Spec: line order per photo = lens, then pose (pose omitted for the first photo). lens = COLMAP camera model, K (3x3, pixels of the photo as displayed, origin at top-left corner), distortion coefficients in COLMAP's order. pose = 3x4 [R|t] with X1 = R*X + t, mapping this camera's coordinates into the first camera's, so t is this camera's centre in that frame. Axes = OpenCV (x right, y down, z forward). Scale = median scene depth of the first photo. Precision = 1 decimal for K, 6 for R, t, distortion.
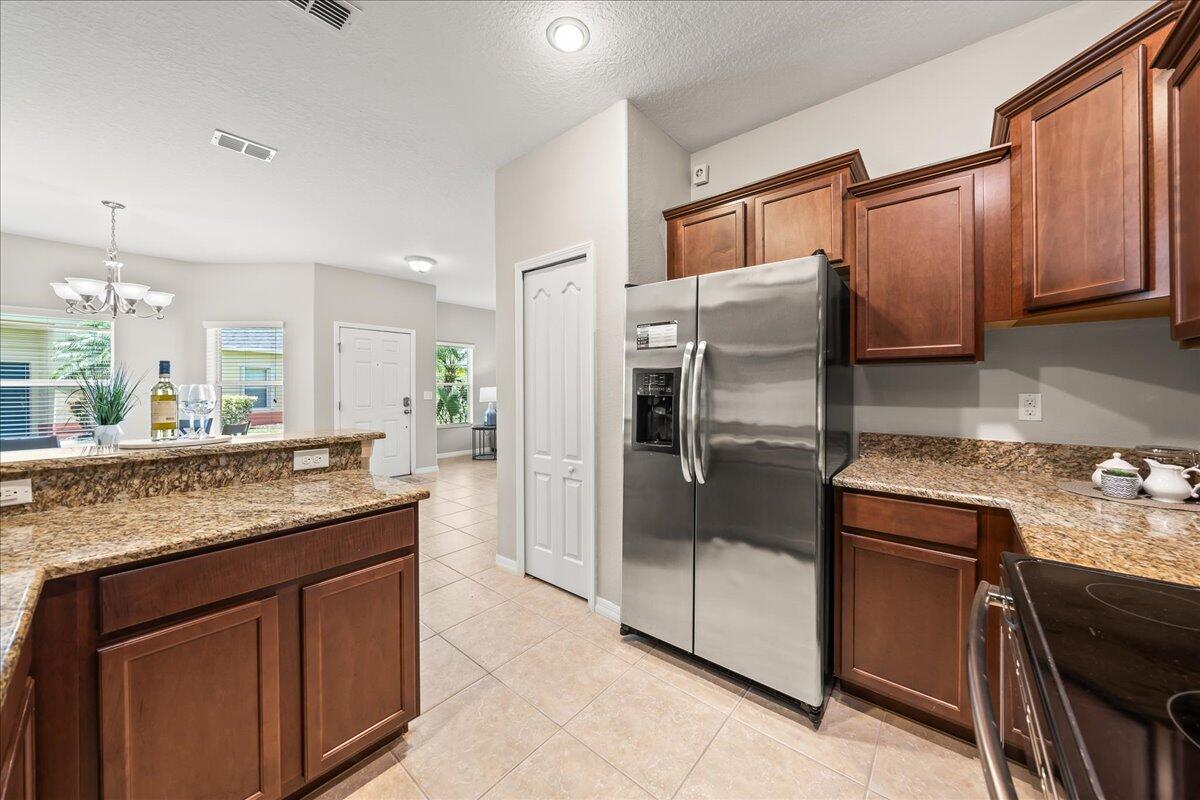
lens RADIAL K [[420.5, 0, 602.4], [0, 420.5, 386.9], [0, 0, 1]] dist [-0.000751, -0.000136]
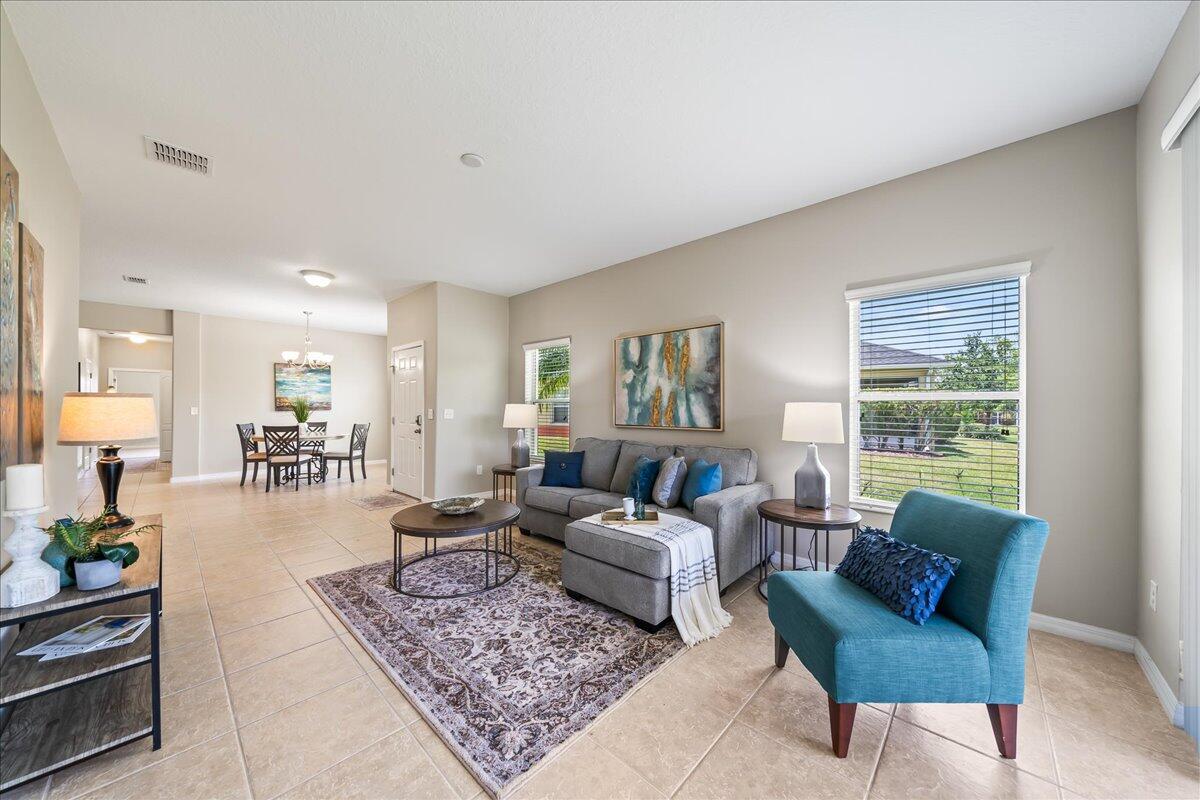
lens RADIAL K [[410.9, 0, 604.9], [0, 410.9, 402.9], [0, 0, 1]] dist [0.002529, 0.000120]
pose [[-0.044839, 0.001406, -0.998993, 0.338012], [0.001986, 0.999997, 0.001319, -0.002137], [0.998992, -0.001925, -0.044841, 1.158120]]
